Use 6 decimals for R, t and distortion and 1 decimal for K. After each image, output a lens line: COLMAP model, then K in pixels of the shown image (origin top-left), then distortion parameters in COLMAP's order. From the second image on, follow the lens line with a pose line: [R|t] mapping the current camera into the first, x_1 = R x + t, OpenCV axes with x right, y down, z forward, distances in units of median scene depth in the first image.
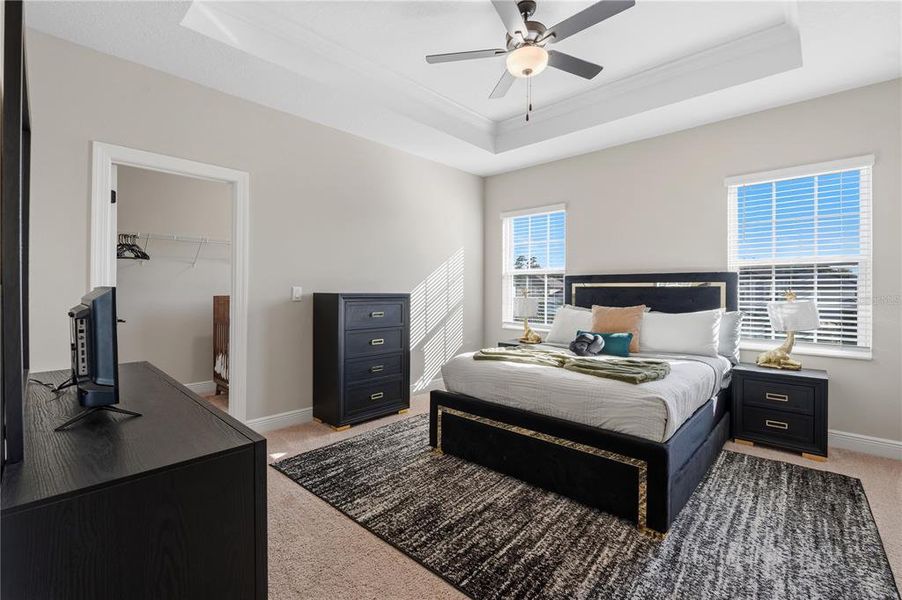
lens RADIAL K [[396.4, 0, 450.1], [0, 396.4, 291.7], [0, 0, 1]] dist [-0.004211, -0.000283]
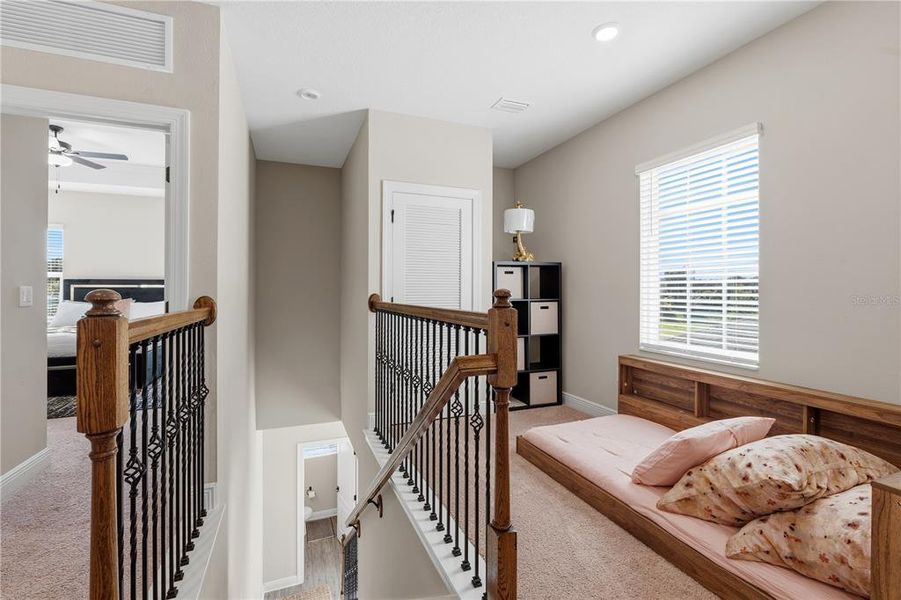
lens RADIAL K [[395.9, 0, 455.8], [0, 395.9, 287.0], [0, 0, 1]] dist [-0.004211, -0.000283]
pose [[0.408510, 0.009111, 0.912708, -0.517817], [0.001752, 0.999941, -0.010766, 0.005748], [-0.912752, 0.005998, 0.408470, -1.023173]]
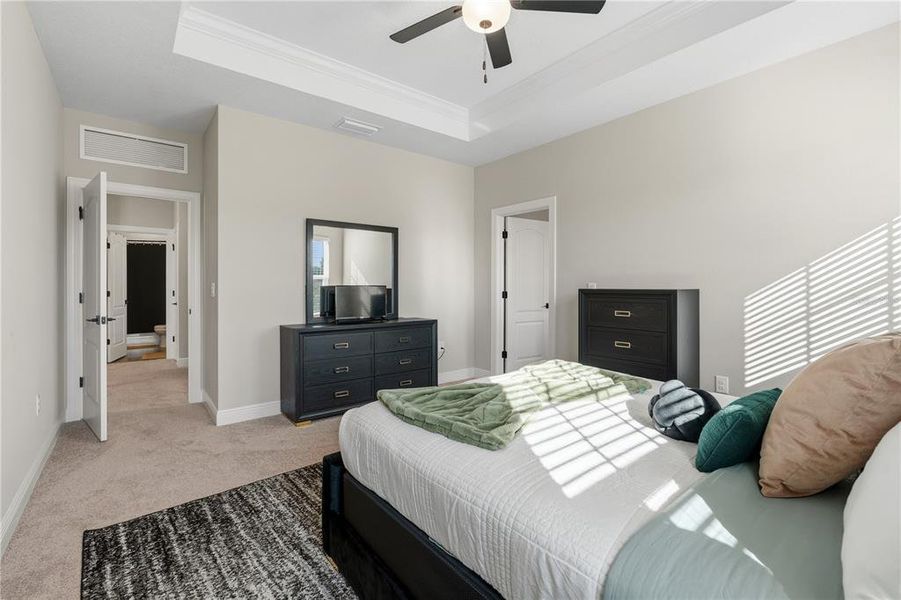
lens RADIAL K [[395.9, 0, 458.5], [0, 395.9, 284.6], [0, 0, 1]] dist [-0.004211, -0.000283]
pose [[-0.117409, 0.001294, -0.993083, 0.792631], [-0.005126, 0.999985, 0.001909, -0.008971], [0.993070, 0.005315, -0.117401, 0.787478]]
